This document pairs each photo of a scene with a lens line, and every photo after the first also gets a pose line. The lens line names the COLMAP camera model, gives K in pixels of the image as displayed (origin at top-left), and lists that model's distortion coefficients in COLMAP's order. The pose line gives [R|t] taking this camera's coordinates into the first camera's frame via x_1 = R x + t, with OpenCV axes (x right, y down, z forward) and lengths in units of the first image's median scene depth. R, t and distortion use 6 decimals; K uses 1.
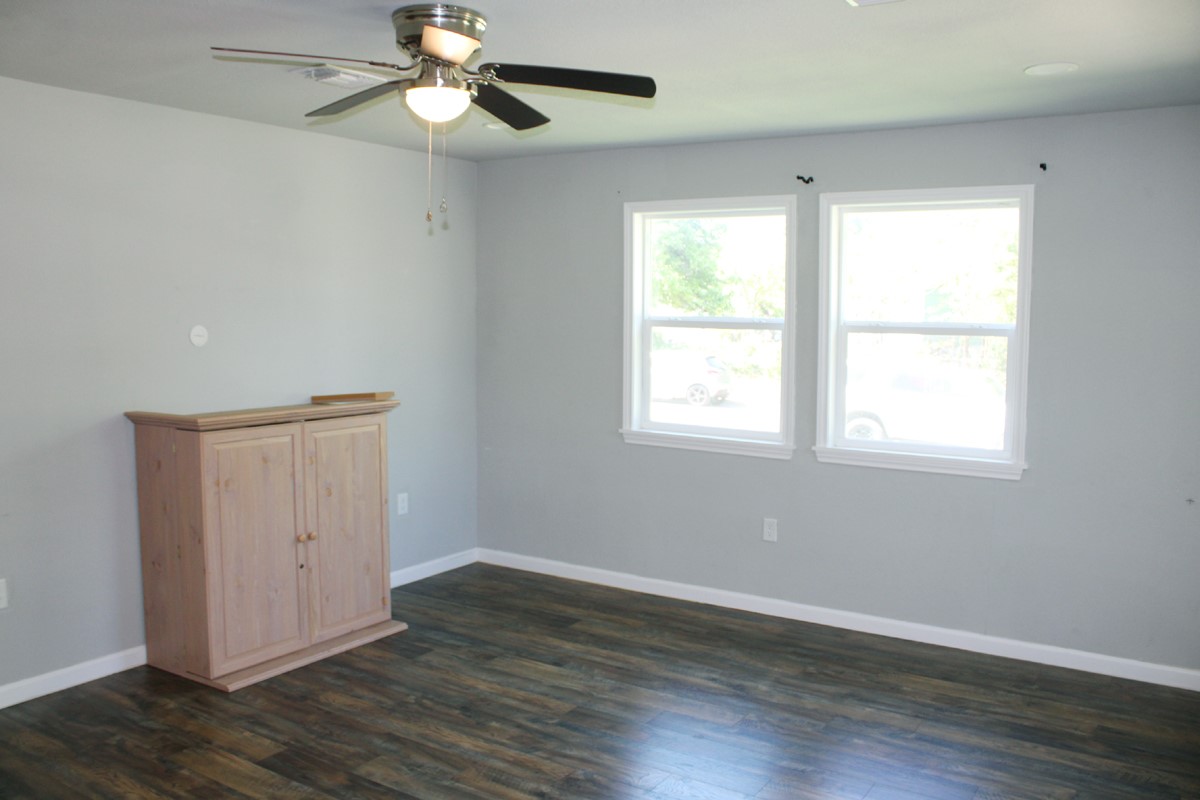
lens RADIAL K [[1005.4, 0, 600.0], [0, 1005.4, 400.0], [0, 0, 1]] dist [-0.151270, 0.130725]
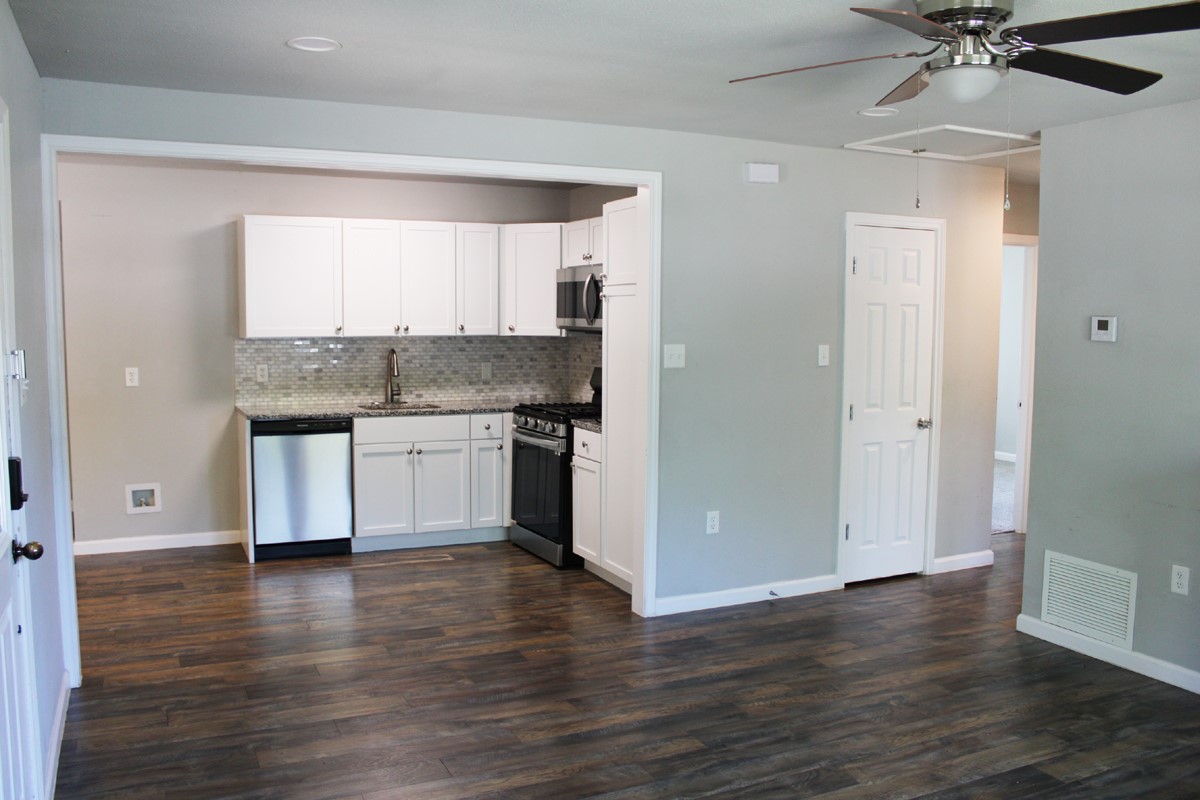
lens RADIAL K [[1005.4, 0, 600.0], [0, 1005.4, 400.0], [0, 0, 1]] dist [-0.151270, 0.130725]
pose [[-0.529179, 0.057957, -0.846529, 0.536435], [-0.089506, 0.988285, 0.123614, -0.063189], [0.843776, 0.141184, -0.517792, 0.832055]]
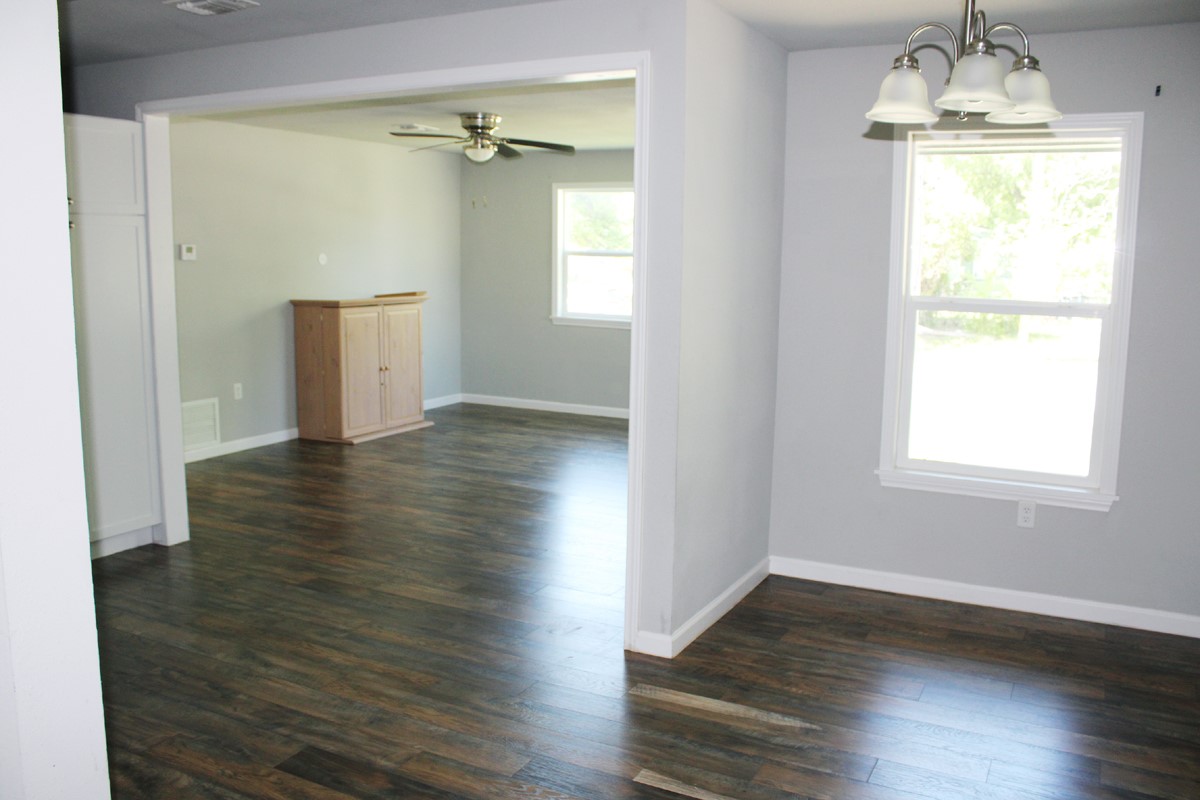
lens RADIAL K [[1005.4, 0, 600.0], [0, 1005.4, 400.0], [0, 0, 1]] dist [-0.151270, 0.130725]
pose [[0.995529, -0.011518, 0.093757, -0.072774], [0.005900, 0.998182, 0.059988, 0.088387], [-0.094277, -0.059166, 0.993786, -0.896270]]
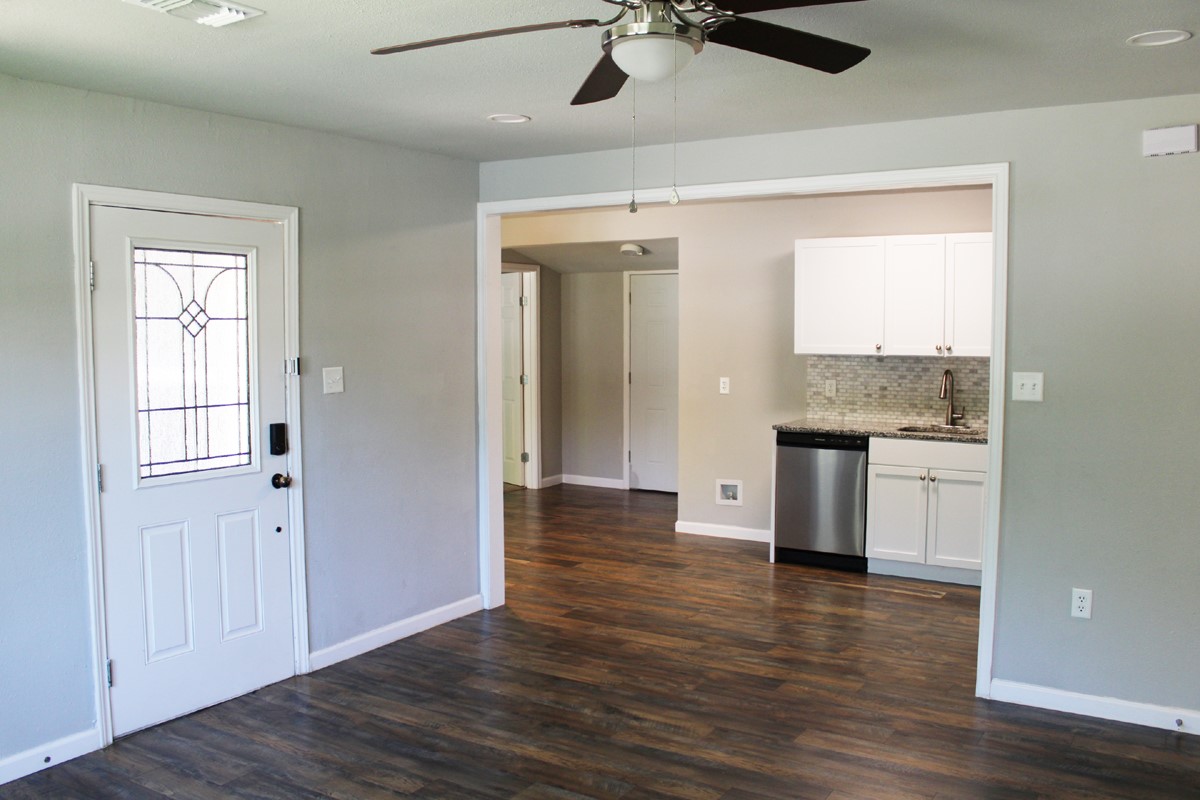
lens RADIAL K [[1041.9, 0, 600.0], [0, 1041.9, 400.0], [0, 0, 1]] dist [-0.165172, 0.155187]
pose [[-0.999911, -0.010161, -0.008587, -0.080688], [-0.011411, 0.986902, 0.160917, -0.112752], [0.006840, 0.161001, -0.986931, 1.231296]]
